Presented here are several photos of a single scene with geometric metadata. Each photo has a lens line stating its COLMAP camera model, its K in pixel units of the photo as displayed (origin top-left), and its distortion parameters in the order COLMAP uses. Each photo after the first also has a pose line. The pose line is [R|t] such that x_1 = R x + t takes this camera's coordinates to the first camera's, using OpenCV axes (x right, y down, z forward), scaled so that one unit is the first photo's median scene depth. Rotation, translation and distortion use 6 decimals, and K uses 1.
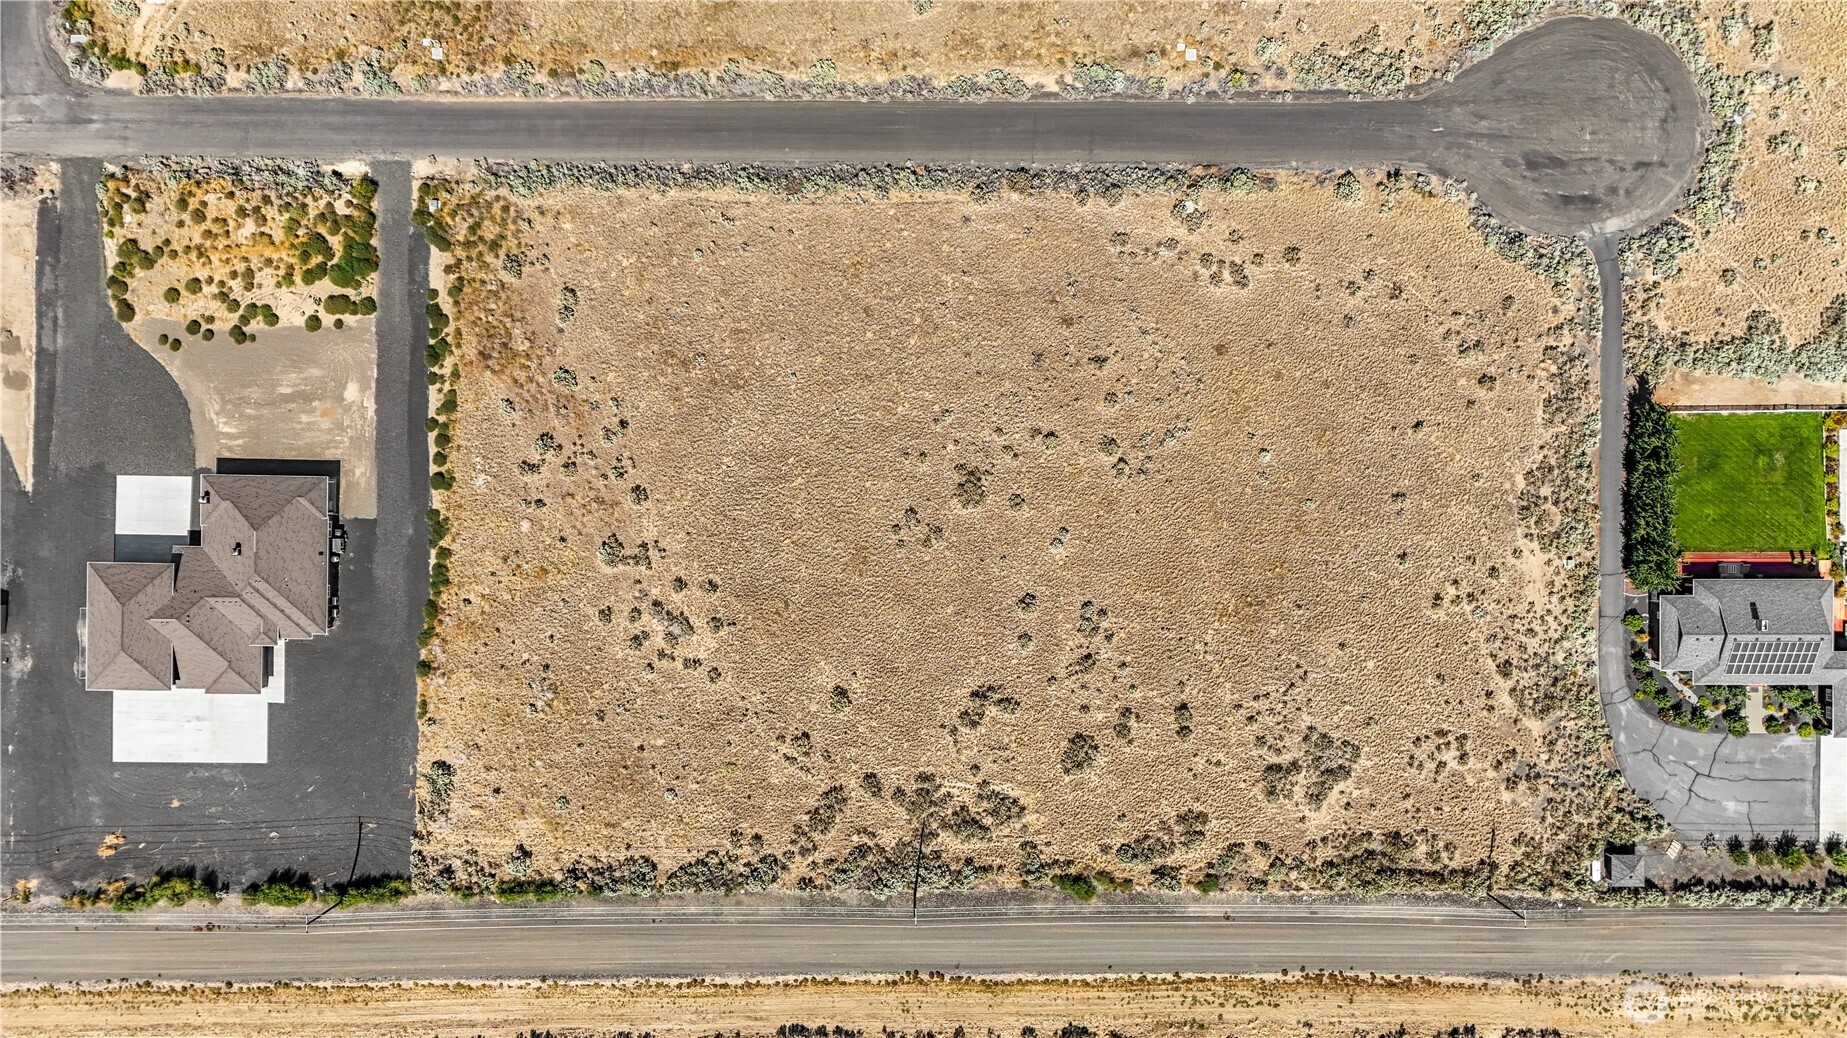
lens RADIAL K [[1371.8, 0, 928.7], [0, 1371.8, 517.2], [0, 0, 1]] dist [0.058674, -0.050554]
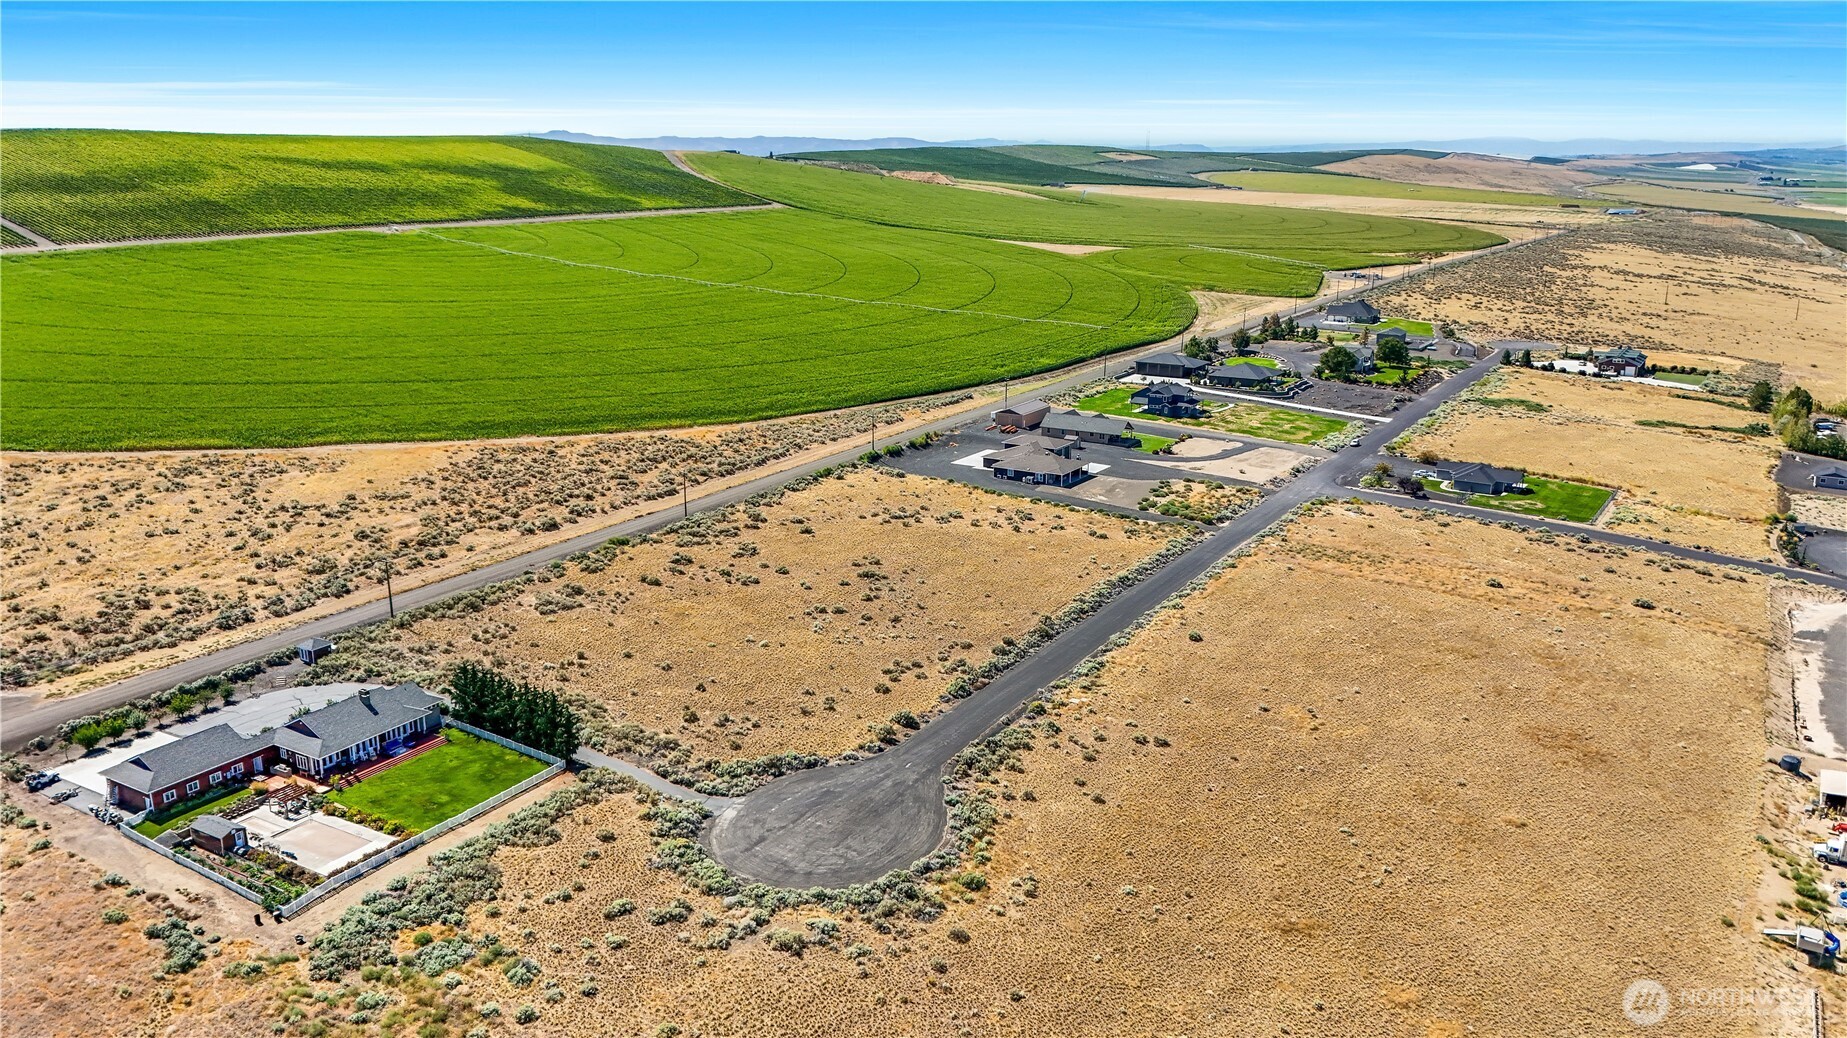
lens RADIAL K [[1335.7, 0, 916.0], [0, 1335.7, 524.1], [0, 0, 1]] dist [0.035162, -0.001198]
pose [[-0.527012, 0.217357, -0.821592, 1.159986], [-0.849618, -0.157719, 0.503264, -0.770376], [-0.020192, 0.963266, 0.267790, 0.567533]]
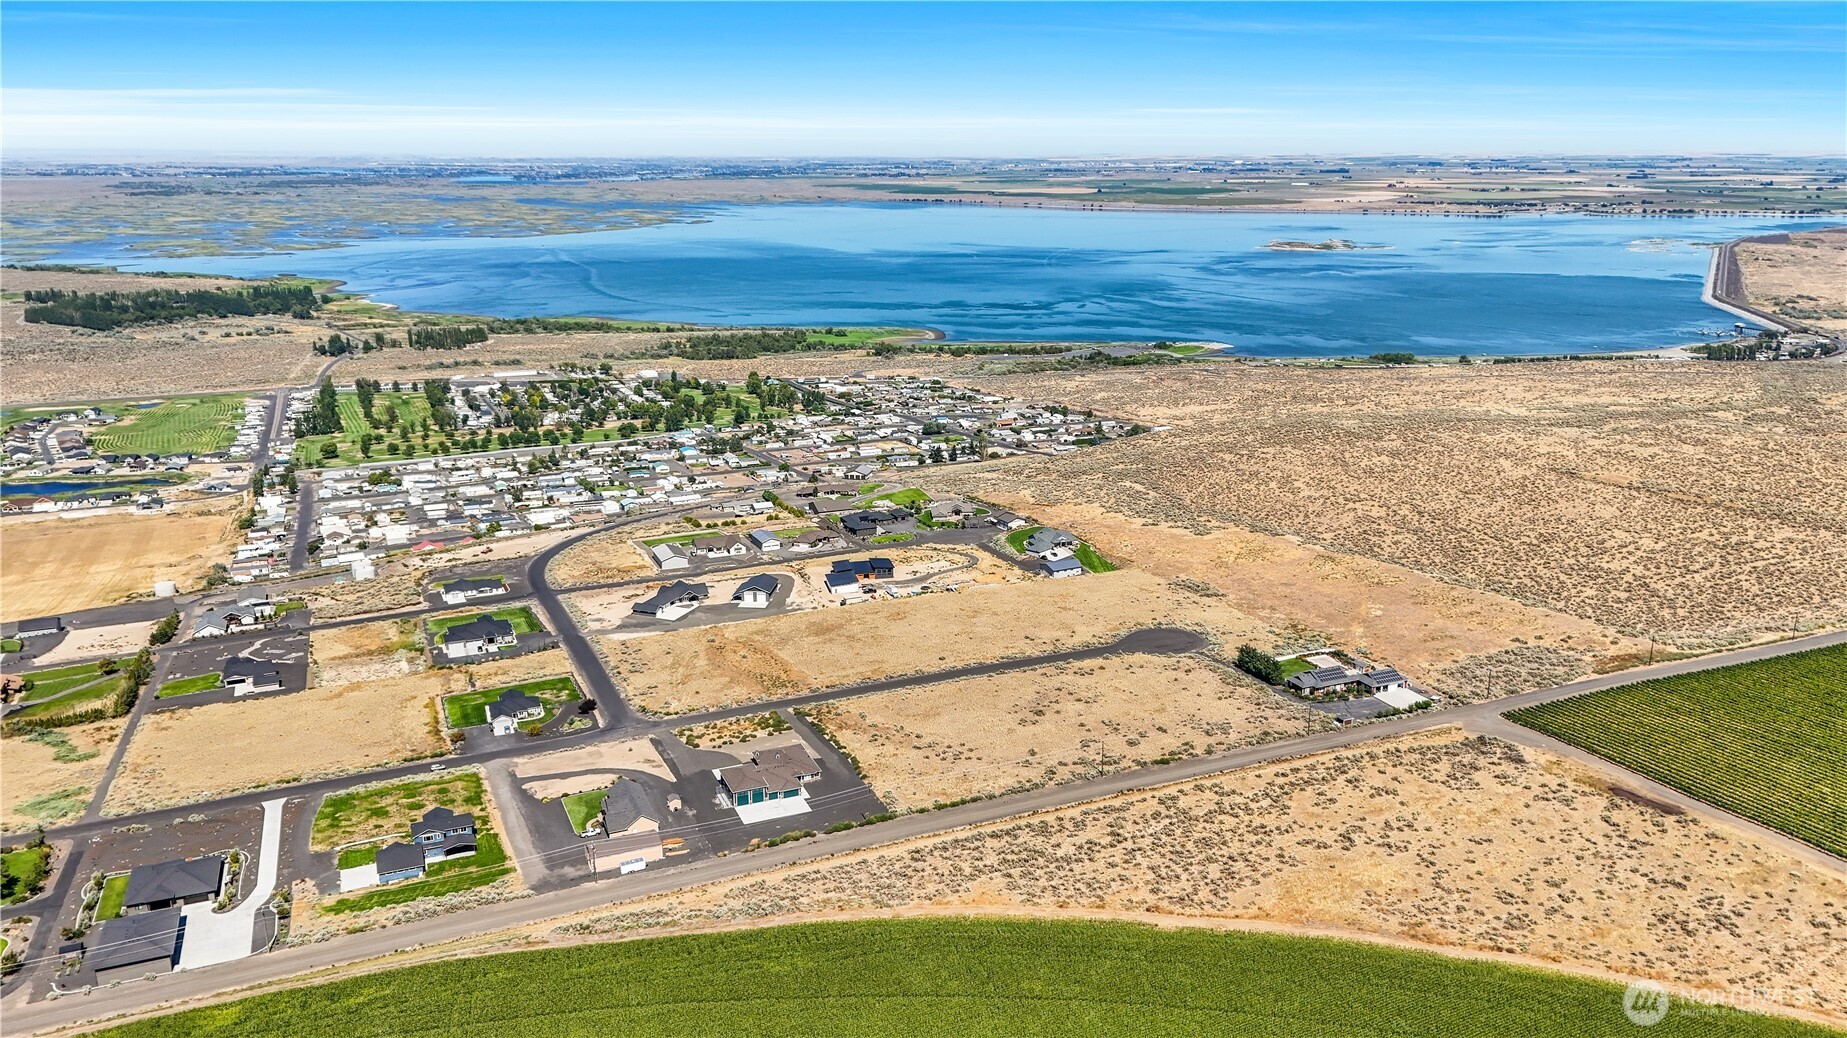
lens RADIAL K [[1376.4, 0, 923.5], [0, 1376.4, 519.0], [0, 0, 1]] dist [0.096932, -0.122616]
pose [[0.915830, -0.117513, 0.383988, -1.092275], [0.401113, 0.222248, -0.888659, 2.063416], [0.019088, 0.967883, 0.250677, 0.020490]]
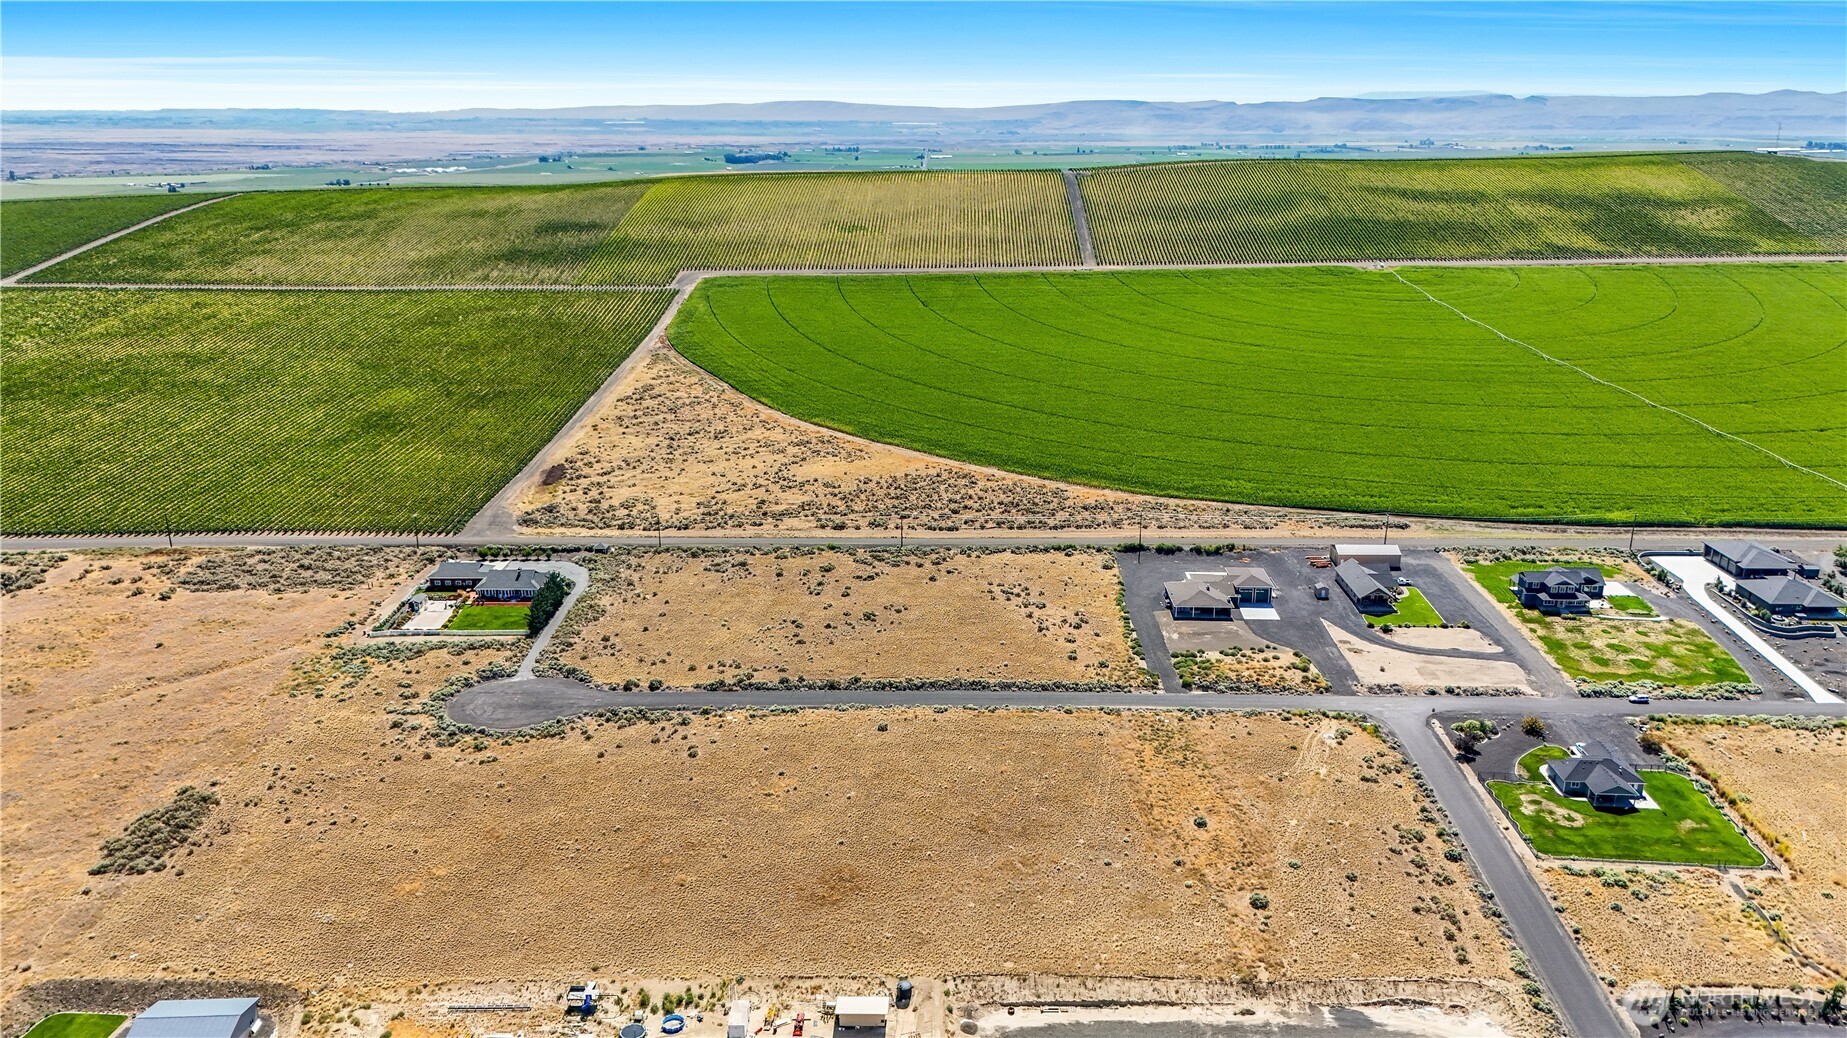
lens RADIAL K [[1335.7, 0, 916.0], [0, 1335.7, 524.1], [0, 0, 1]] dist [0.035162, -0.001198]
pose [[-0.999825, -0.012029, 0.014352, -0.067597], [0.017432, -0.317891, 0.947967, -1.875643], [-0.006841, 0.948051, 0.318044, 0.233947]]
